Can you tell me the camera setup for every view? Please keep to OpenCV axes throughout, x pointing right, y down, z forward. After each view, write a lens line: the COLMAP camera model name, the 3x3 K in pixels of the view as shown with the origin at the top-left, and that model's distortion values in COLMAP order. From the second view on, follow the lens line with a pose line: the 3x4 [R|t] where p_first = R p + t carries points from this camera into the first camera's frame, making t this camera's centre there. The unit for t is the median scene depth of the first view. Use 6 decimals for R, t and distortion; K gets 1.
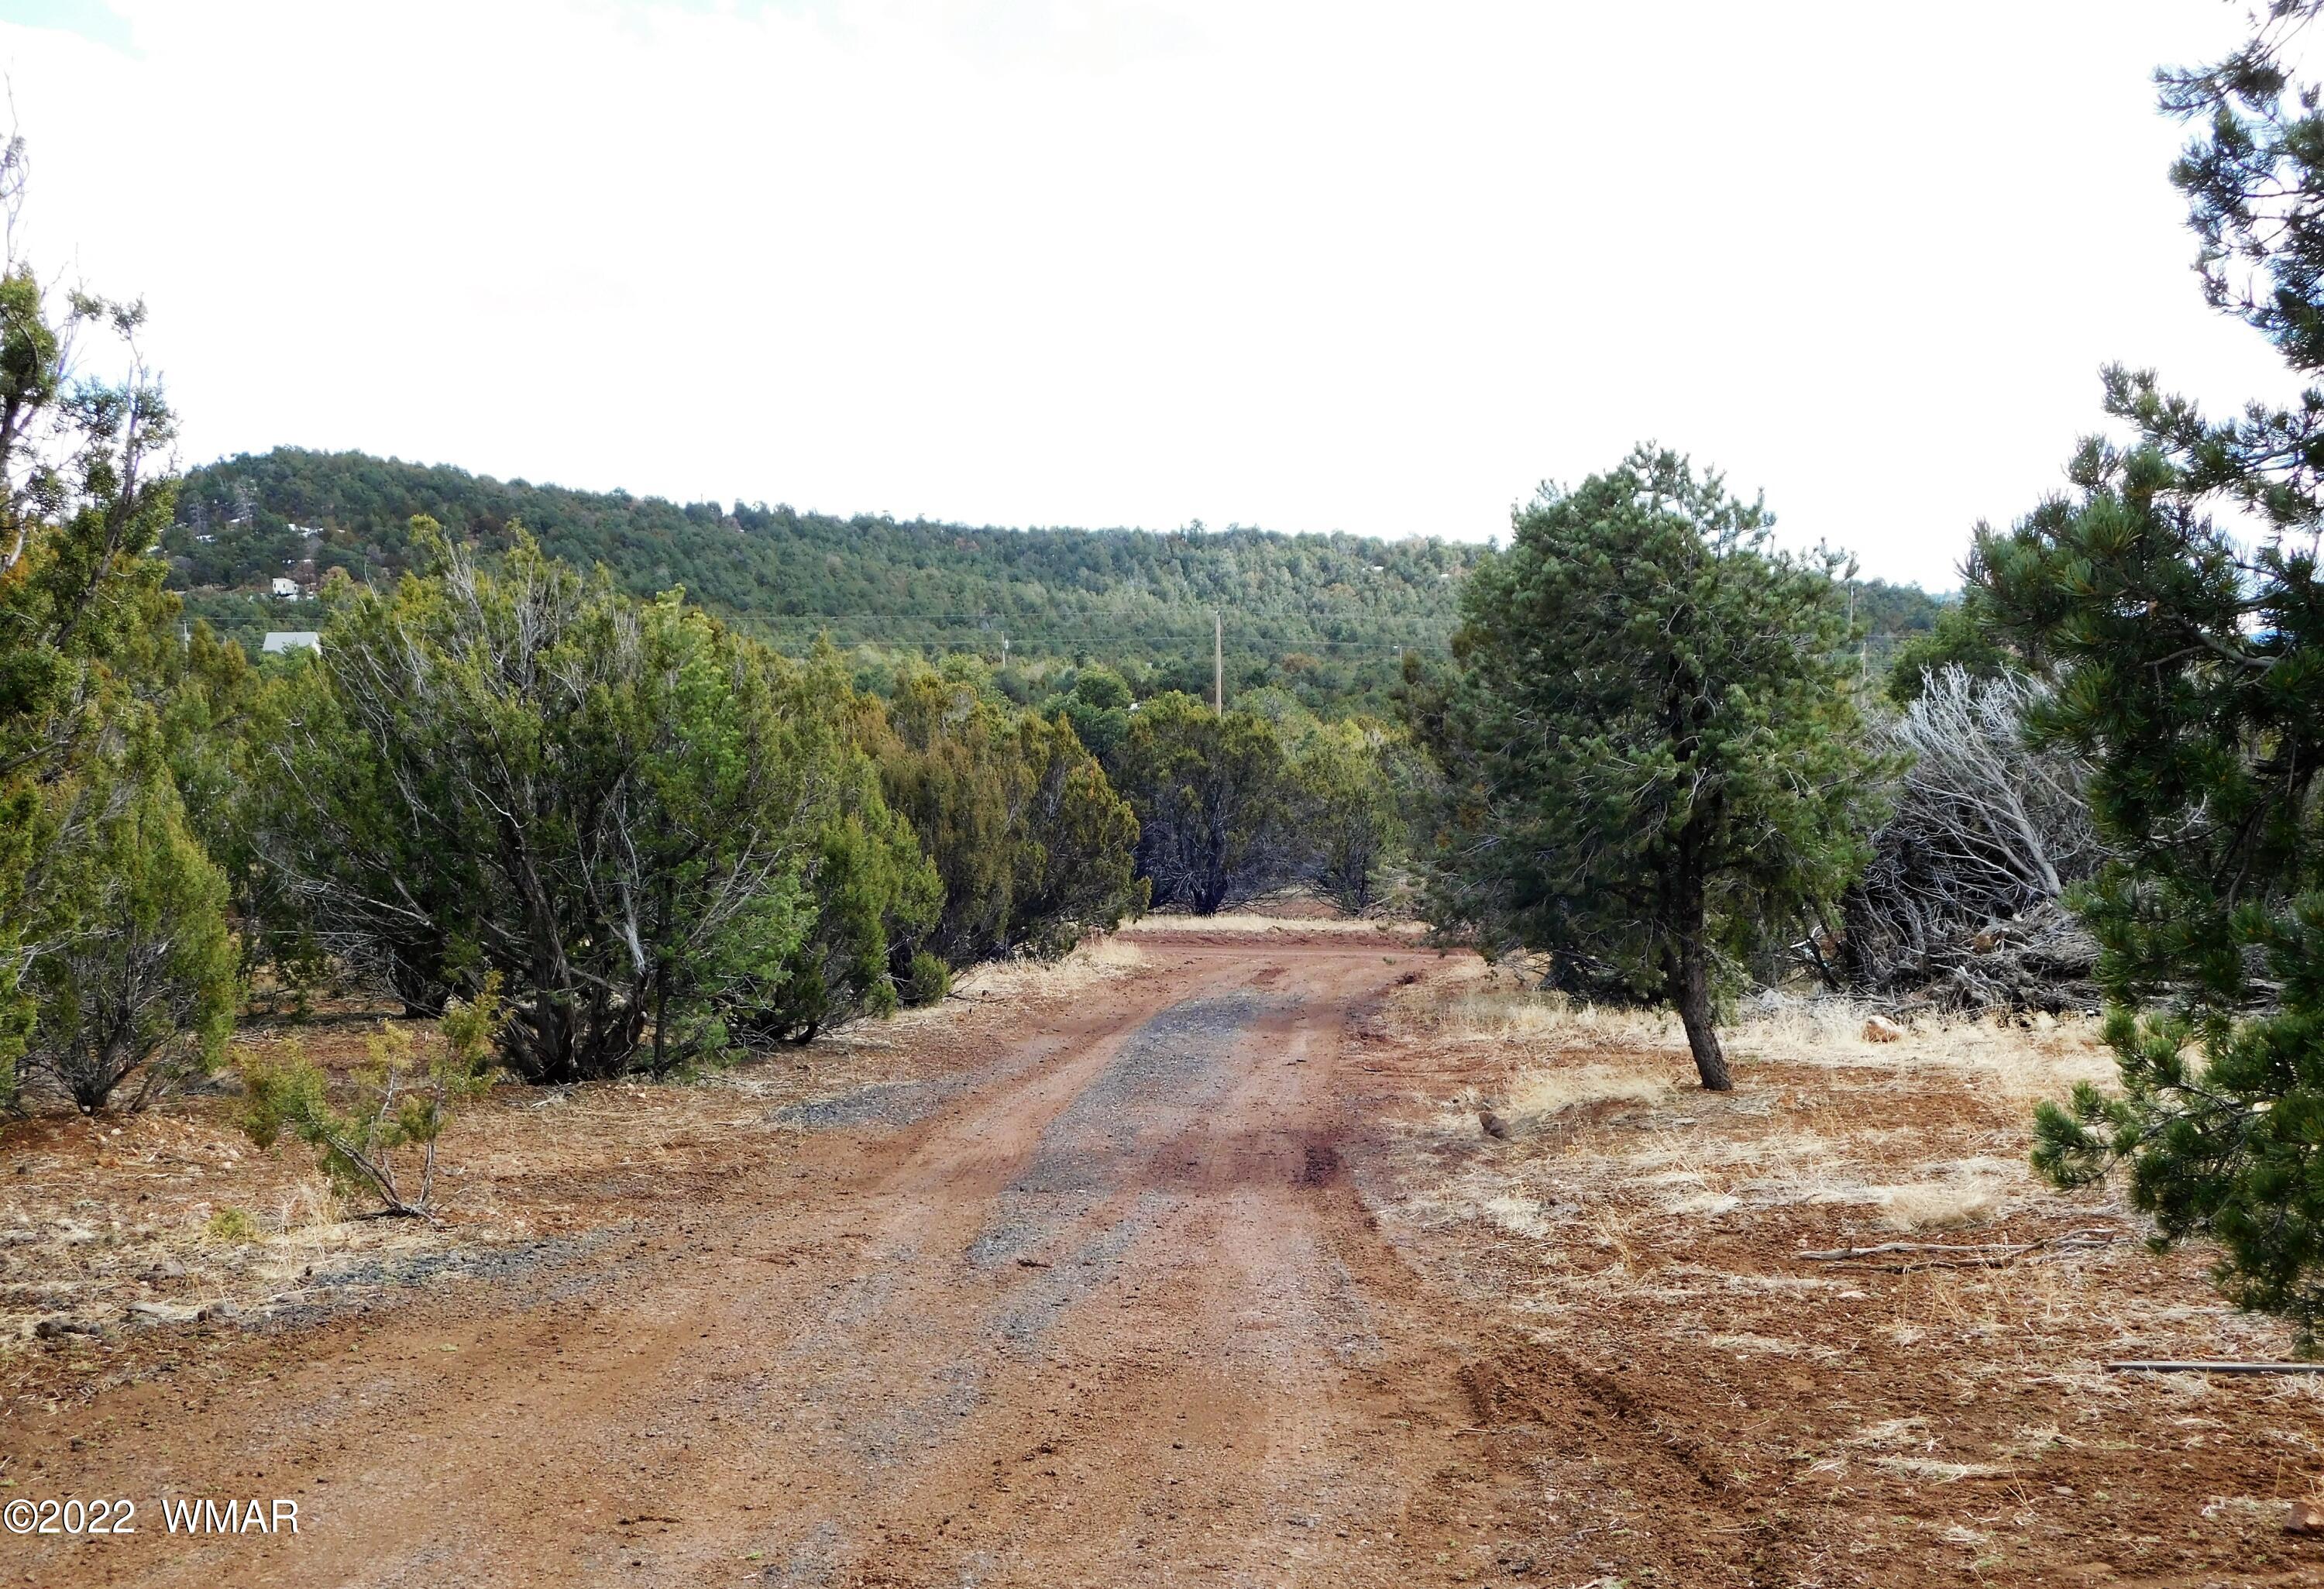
lens RADIAL K [[3072.0, 0, 1161.5], [0, 3072.0, 797.6], [0, 0, 1]] dist [-0.006510, 0.000000]
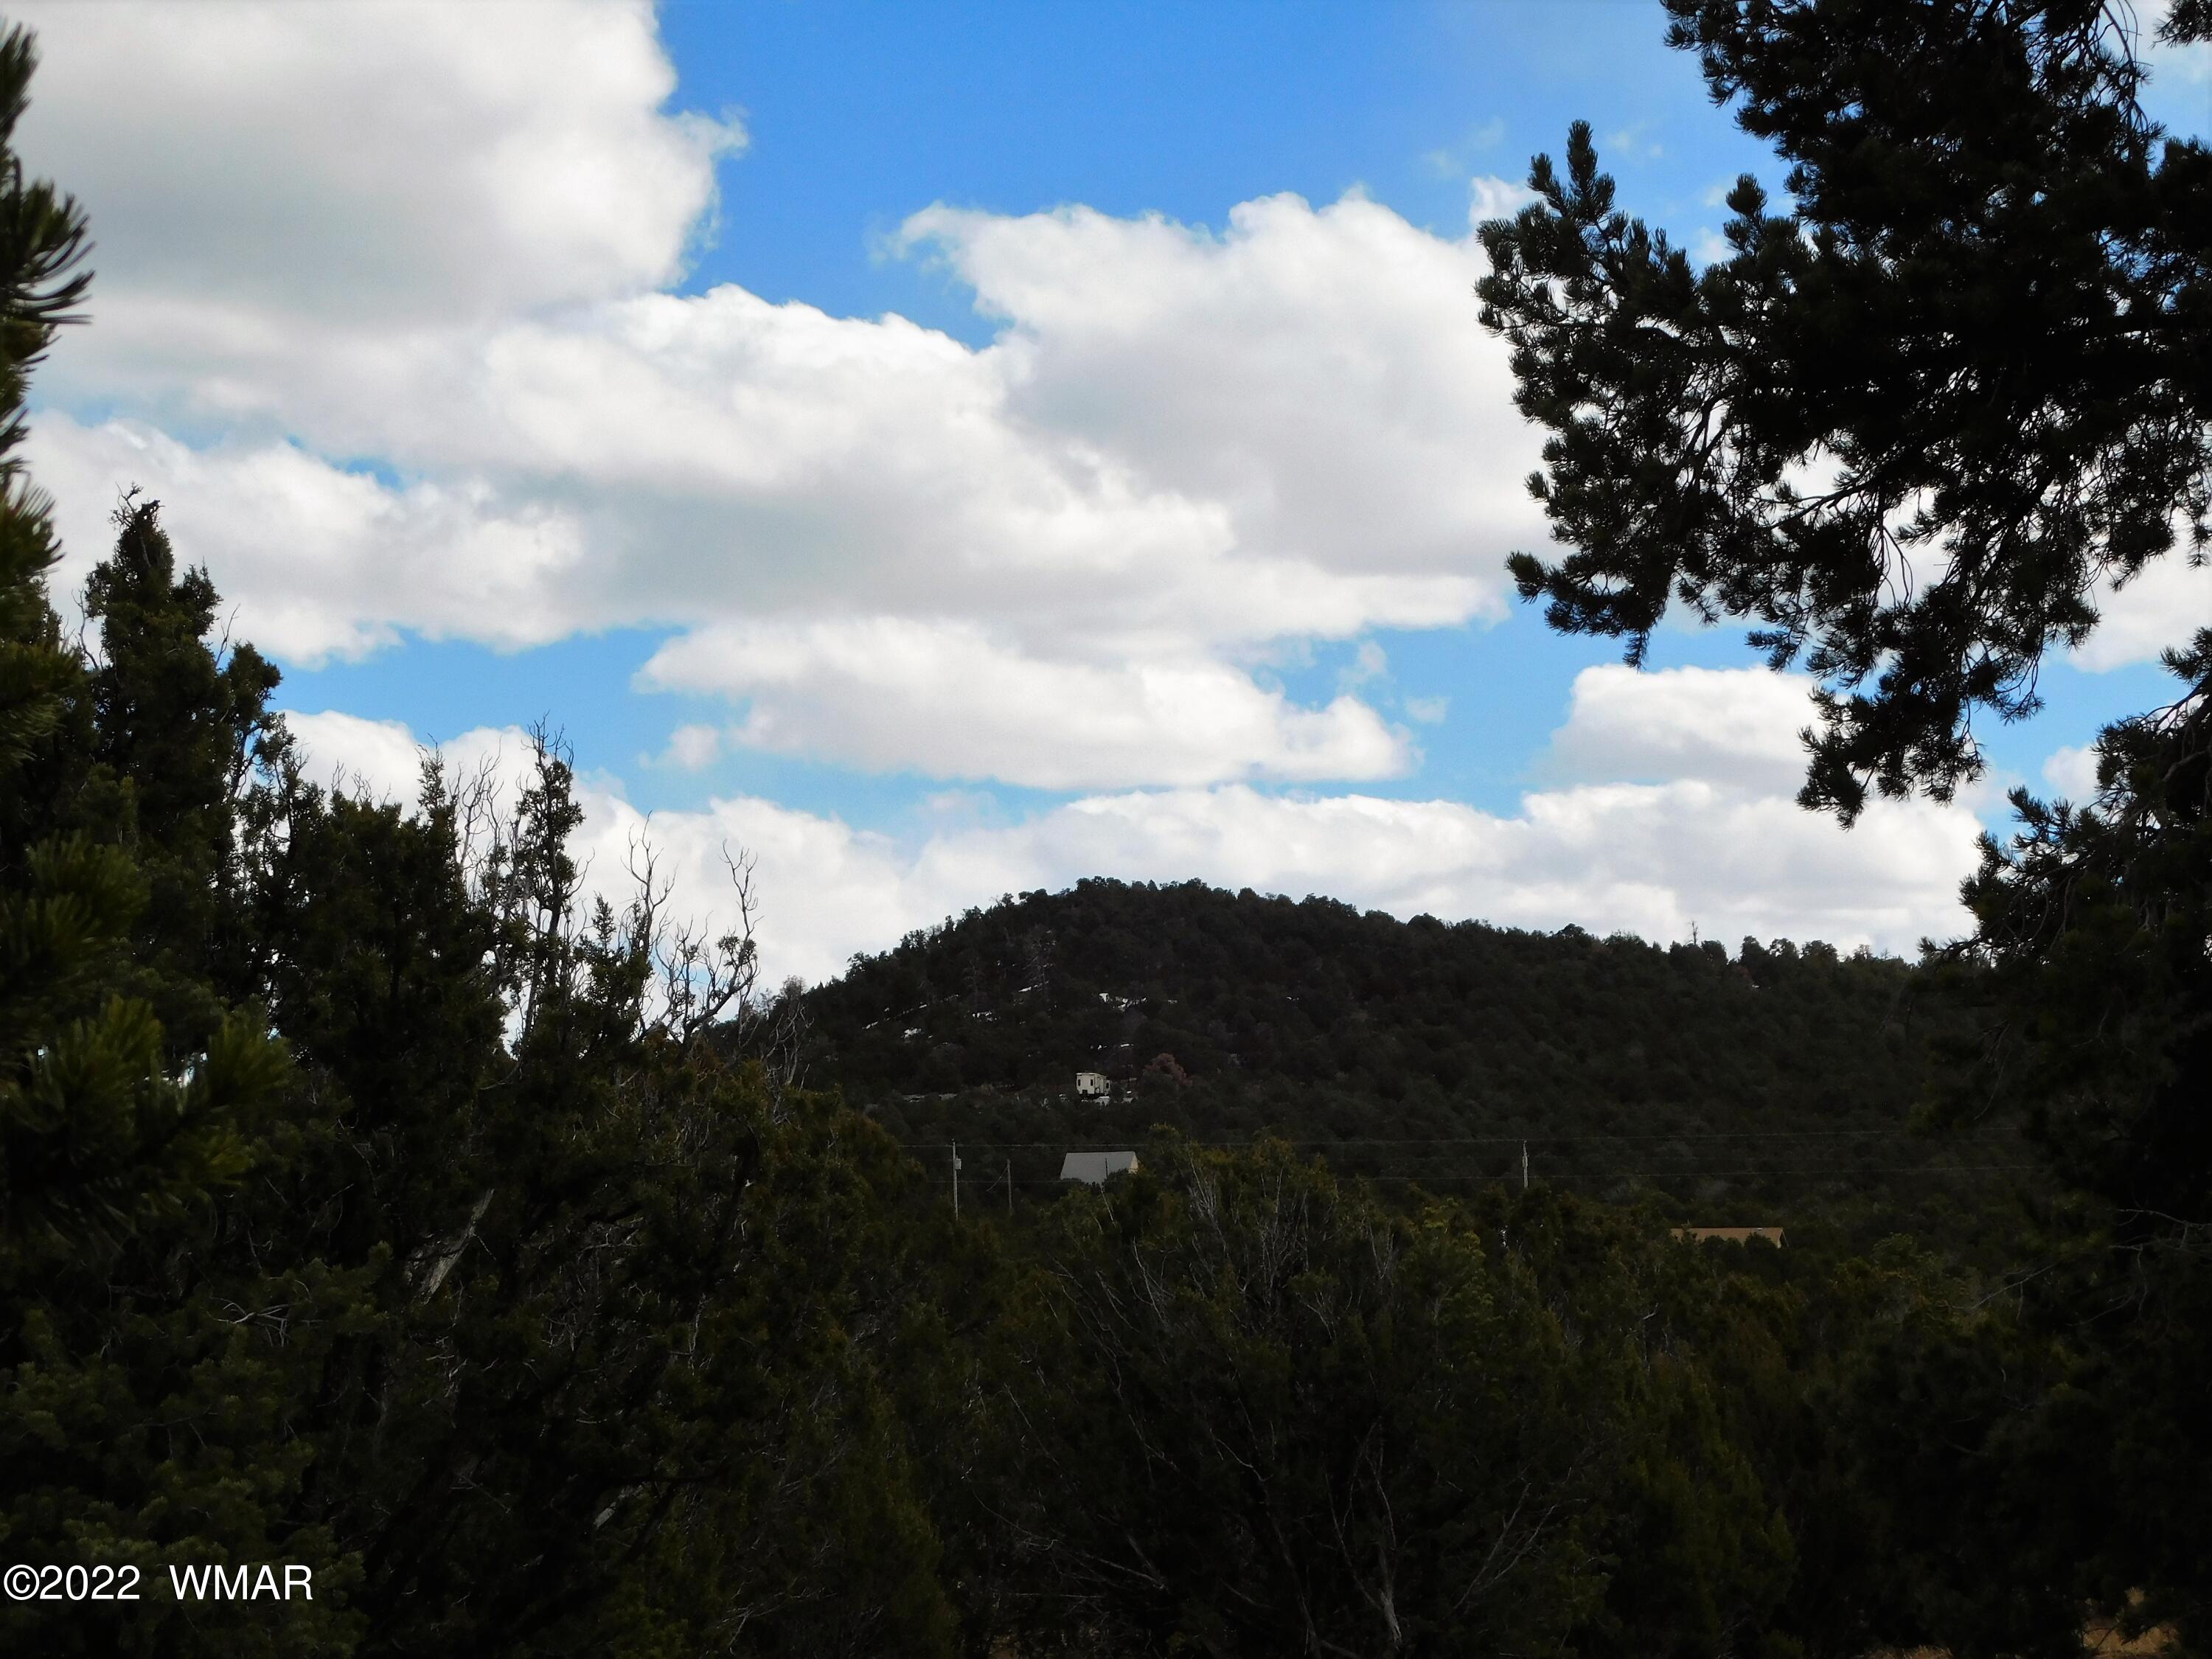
lens RADIAL K [[4637.3, 0, 1106.9], [0, 4637.3, 829.8], [0, 0, 1]] dist [0.044026, 0.000000]
pose [[0.962243, -0.033243, -0.270153, 0.097377], [0.000674, 0.992802, -0.119766, -0.013347], [0.272189, 0.115062, 0.955340, -0.265950]]
